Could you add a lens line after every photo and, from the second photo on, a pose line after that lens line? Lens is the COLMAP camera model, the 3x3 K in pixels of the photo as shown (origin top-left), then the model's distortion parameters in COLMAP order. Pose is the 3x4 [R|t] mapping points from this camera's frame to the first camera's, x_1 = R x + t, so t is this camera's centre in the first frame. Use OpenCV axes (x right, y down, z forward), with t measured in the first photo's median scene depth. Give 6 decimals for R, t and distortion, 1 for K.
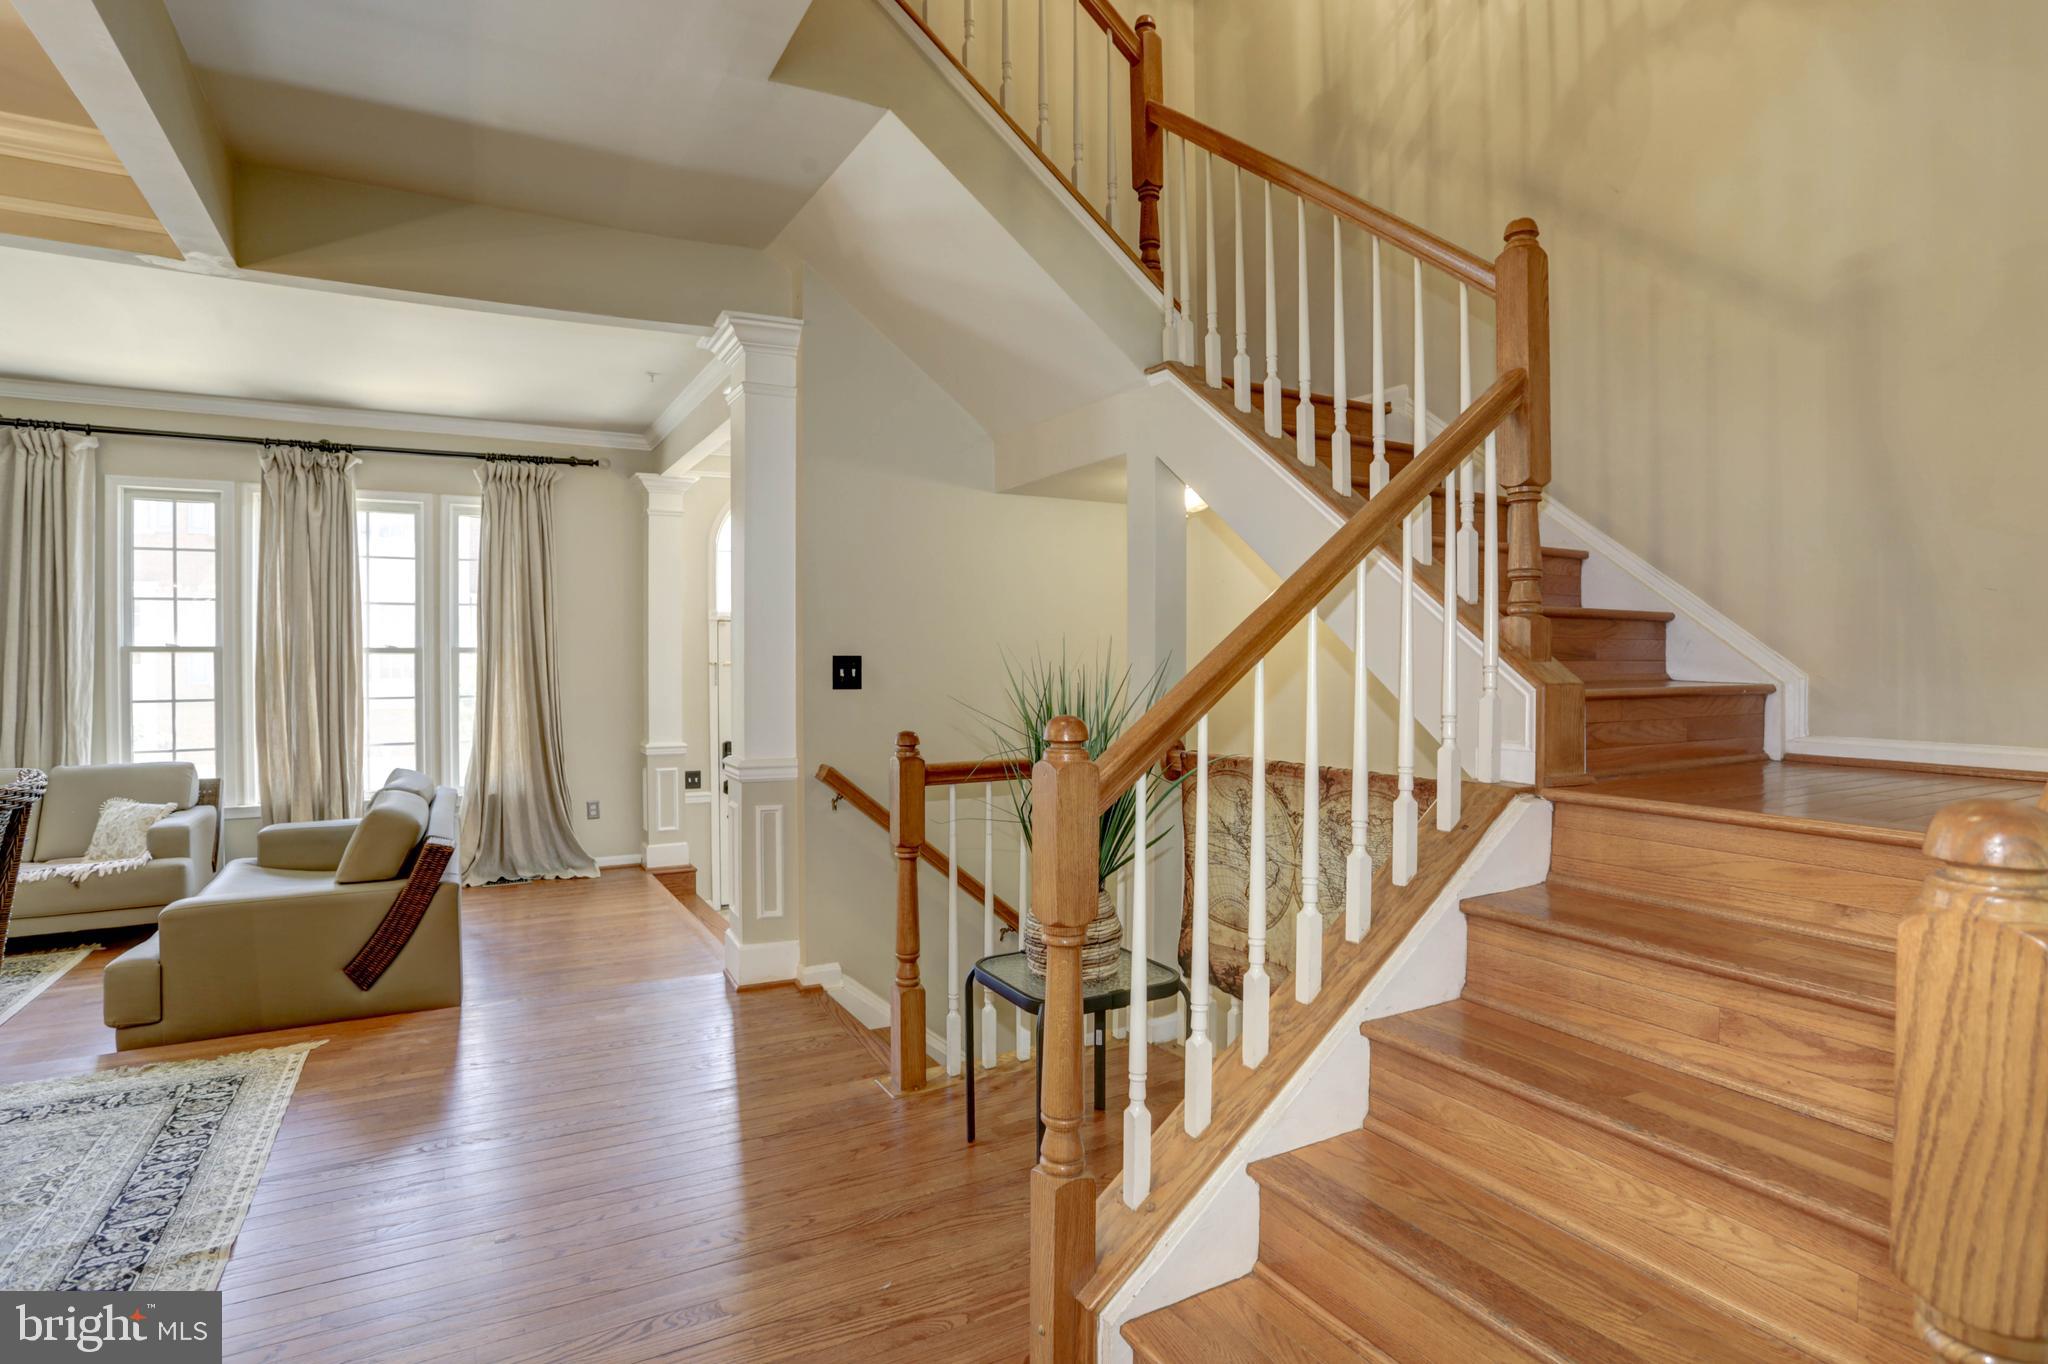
lens RADIAL K [[1058.4, 0, 985.5], [0, 1058.4, 655.4], [0, 0, 1]] dist [-0.091779, 0.049613]
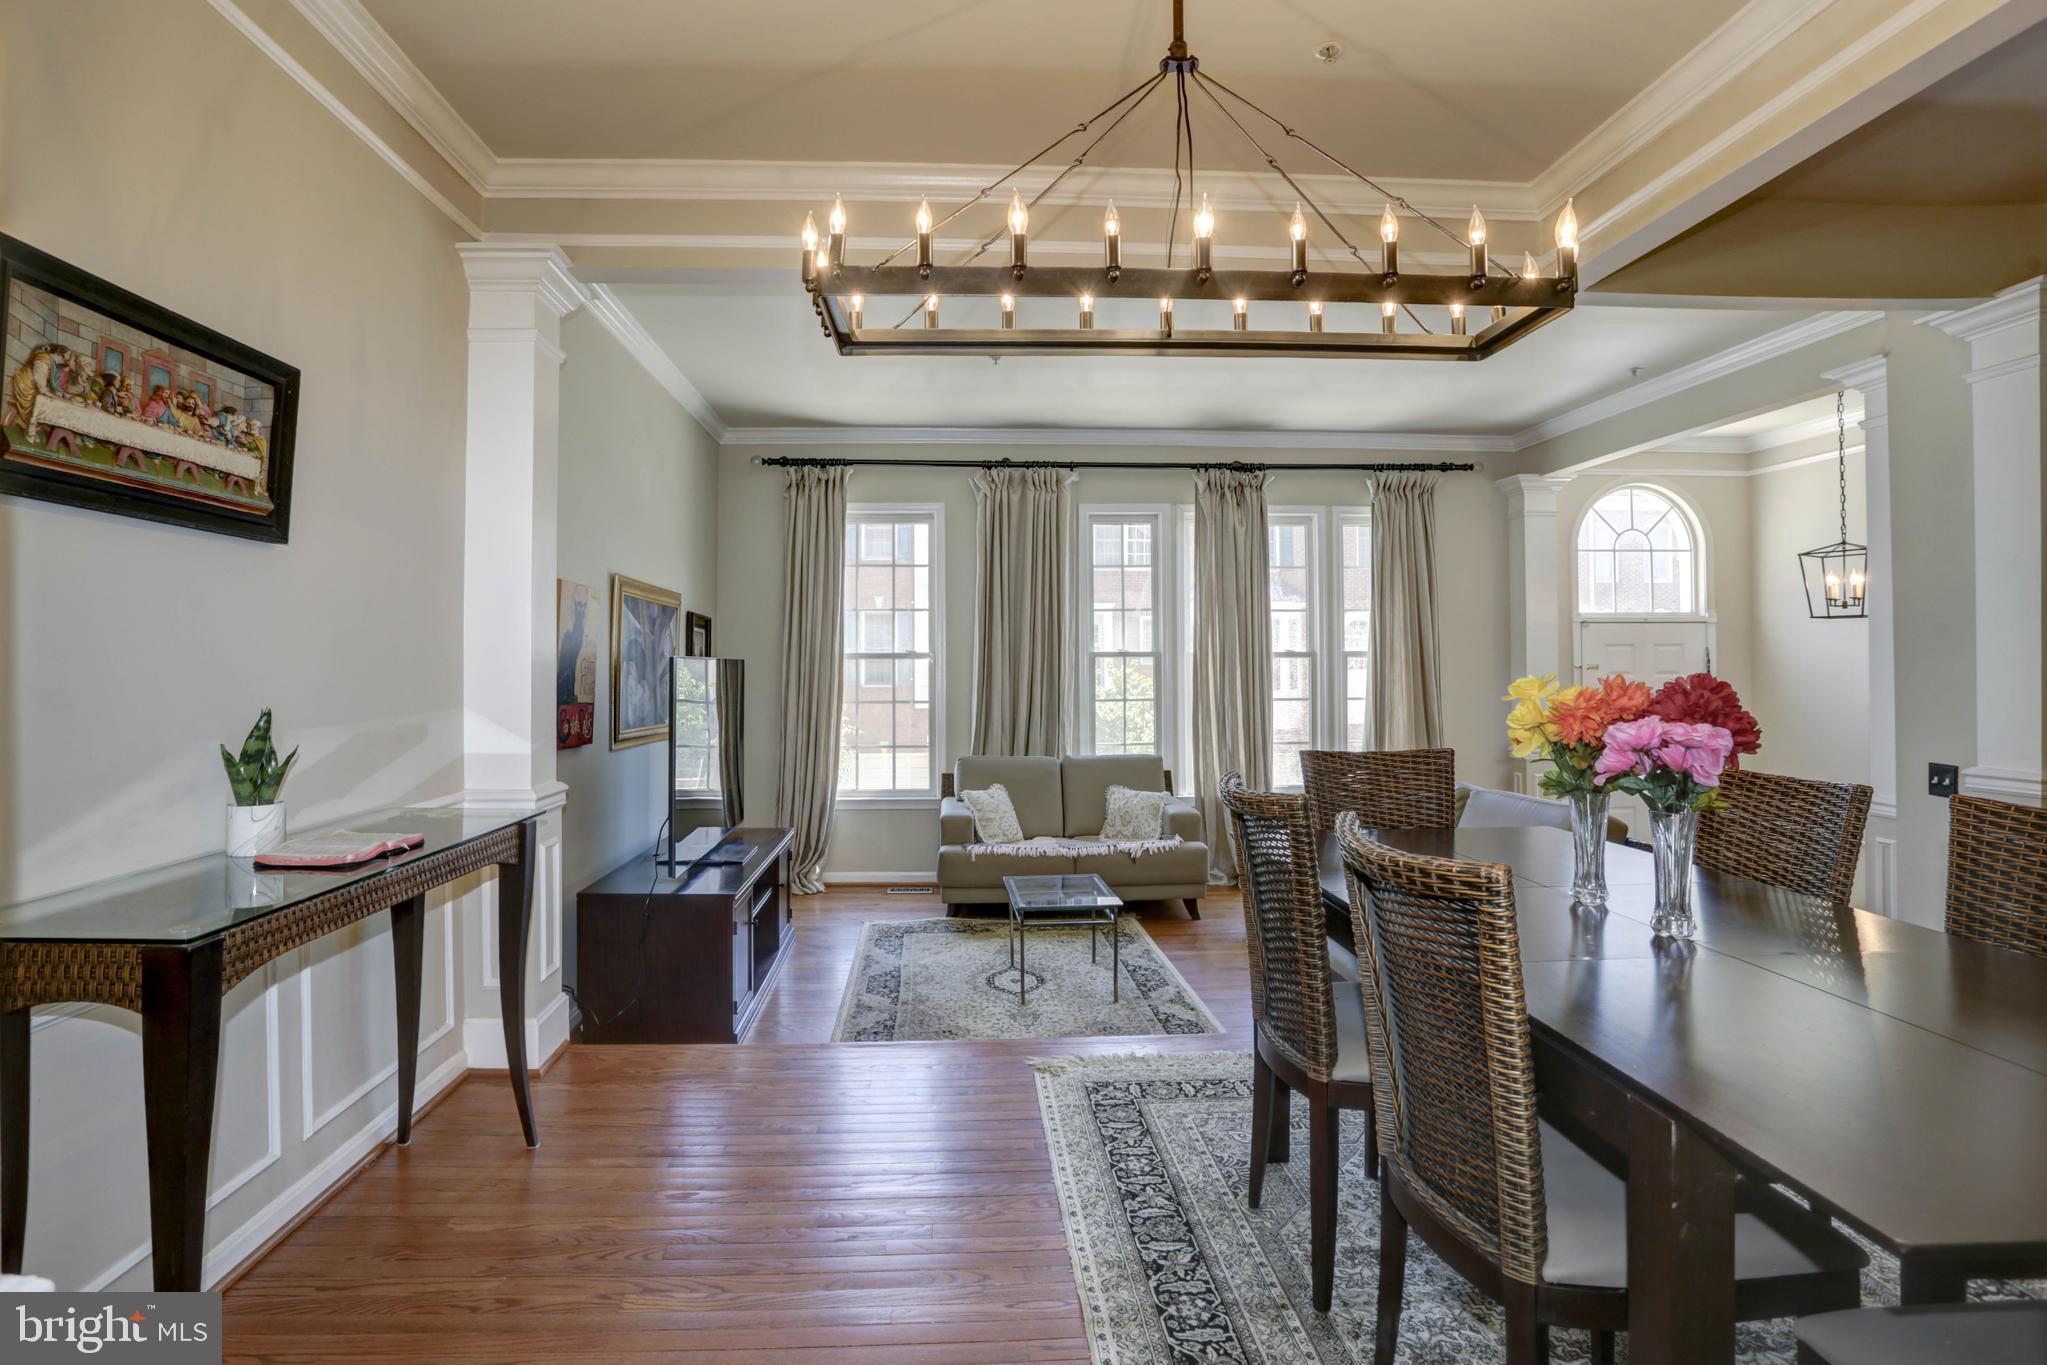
lens RADIAL K [[1057.9, 0, 985.0], [0, 1057.9, 655.9], [0, 0, 1]] dist [-0.091779, 0.049613]
pose [[0.900578, -0.004399, -0.434671, -0.418043], [0.004801, 0.999988, -0.000174, -0.005390], [0.434667, -0.001931, 0.900589, -0.119129]]
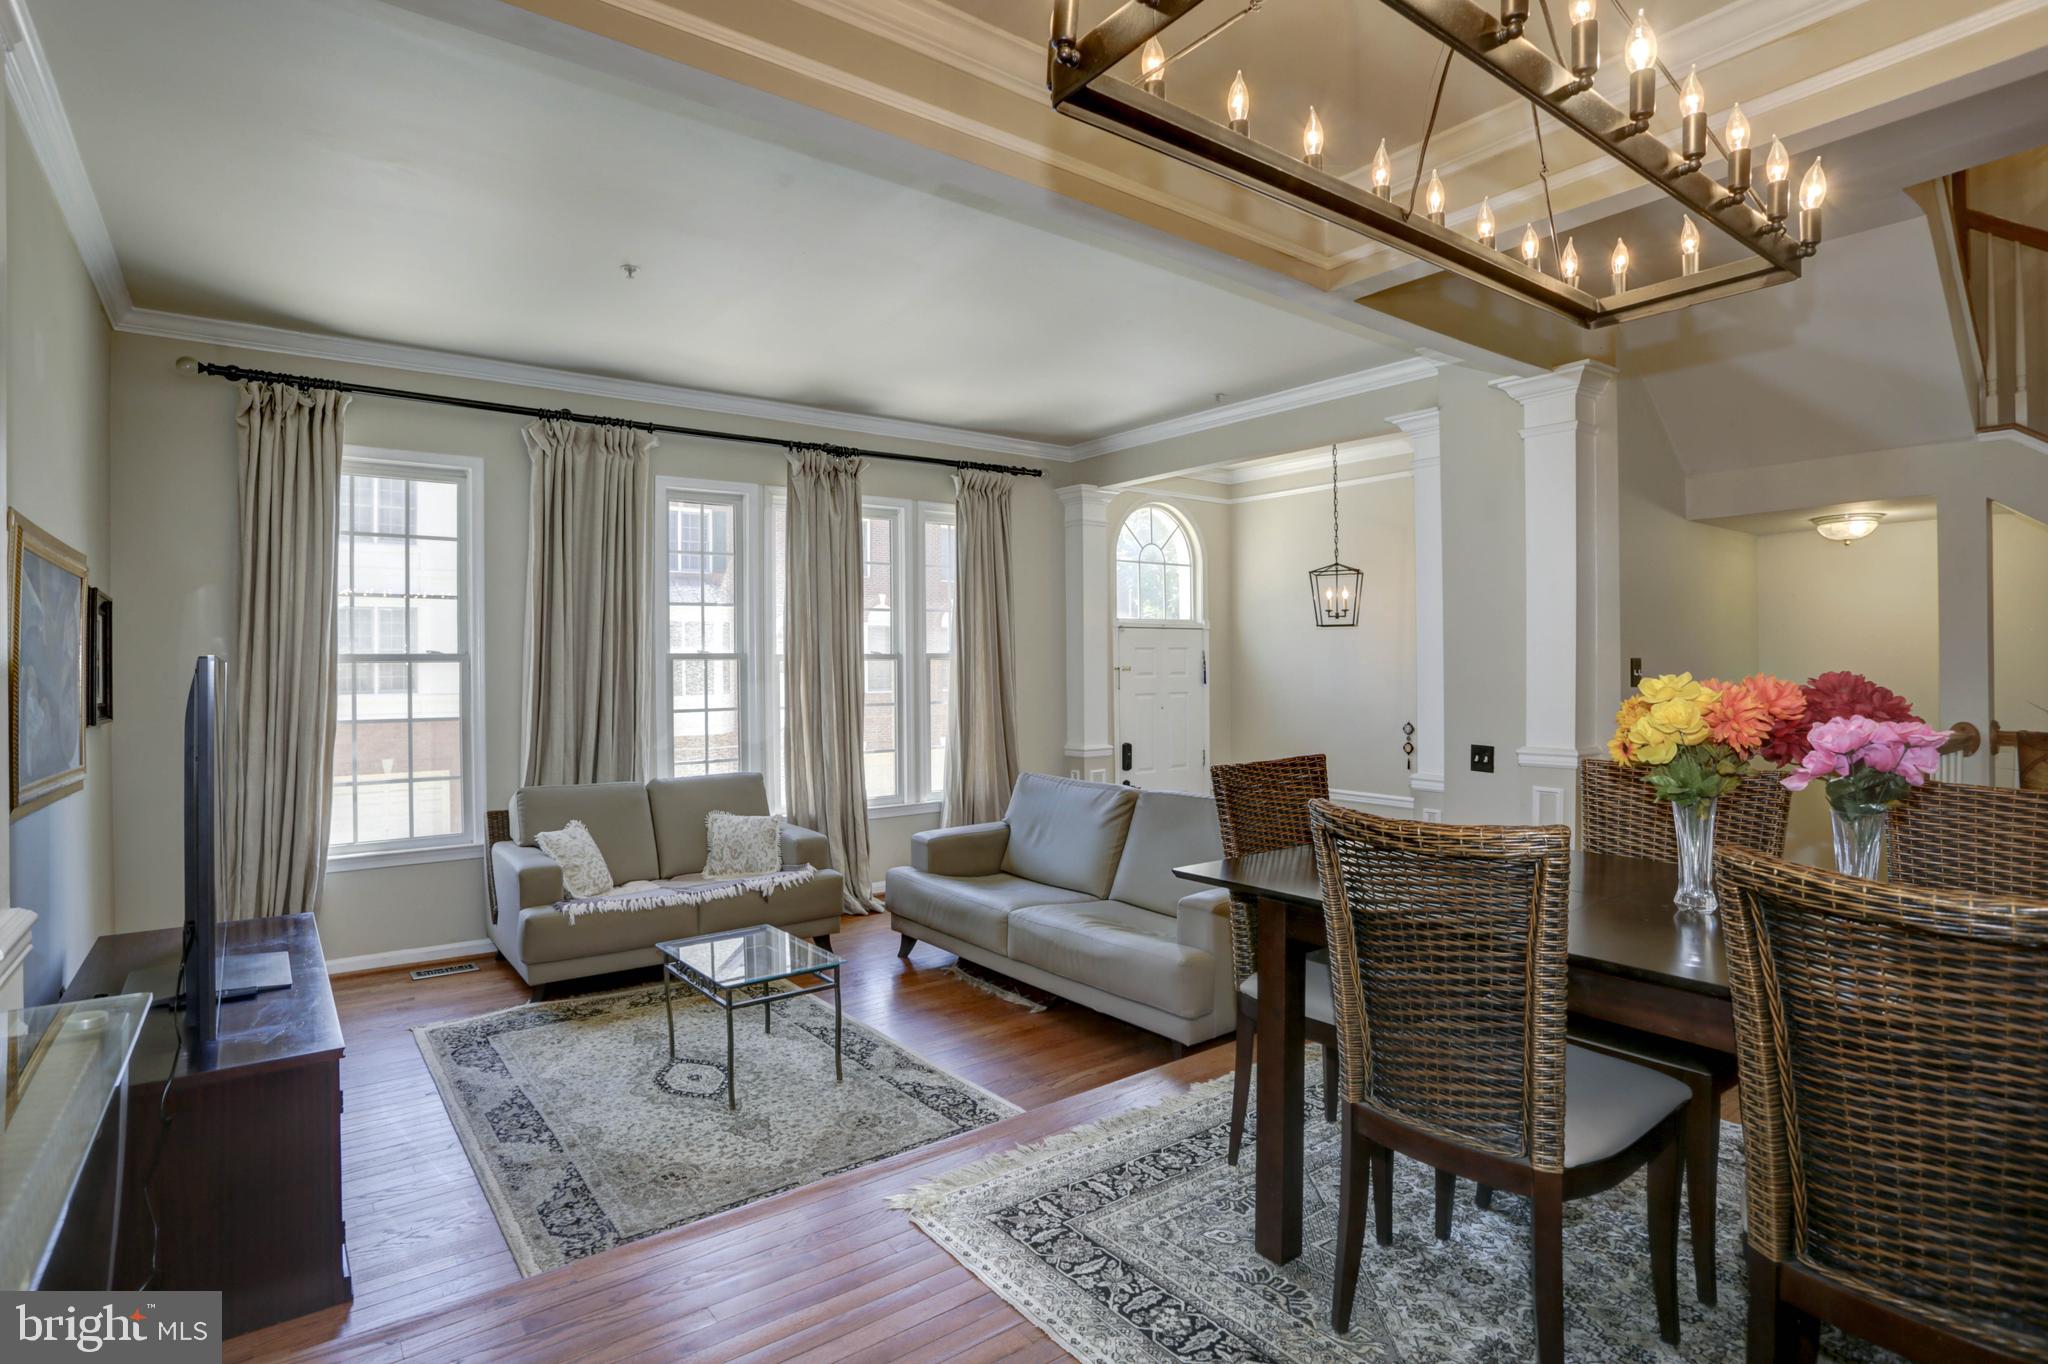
lens RADIAL K [[1047.3, 0, 997.2], [0, 1047.3, 665.3], [0, 0, 1]] dist [-0.081151, 0.047144]
pose [[0.989790, -0.005277, 0.142435, -0.649332], [0.004183, 0.999959, 0.007979, -0.004560], [-0.142471, -0.007301, 0.989772, -0.014985]]
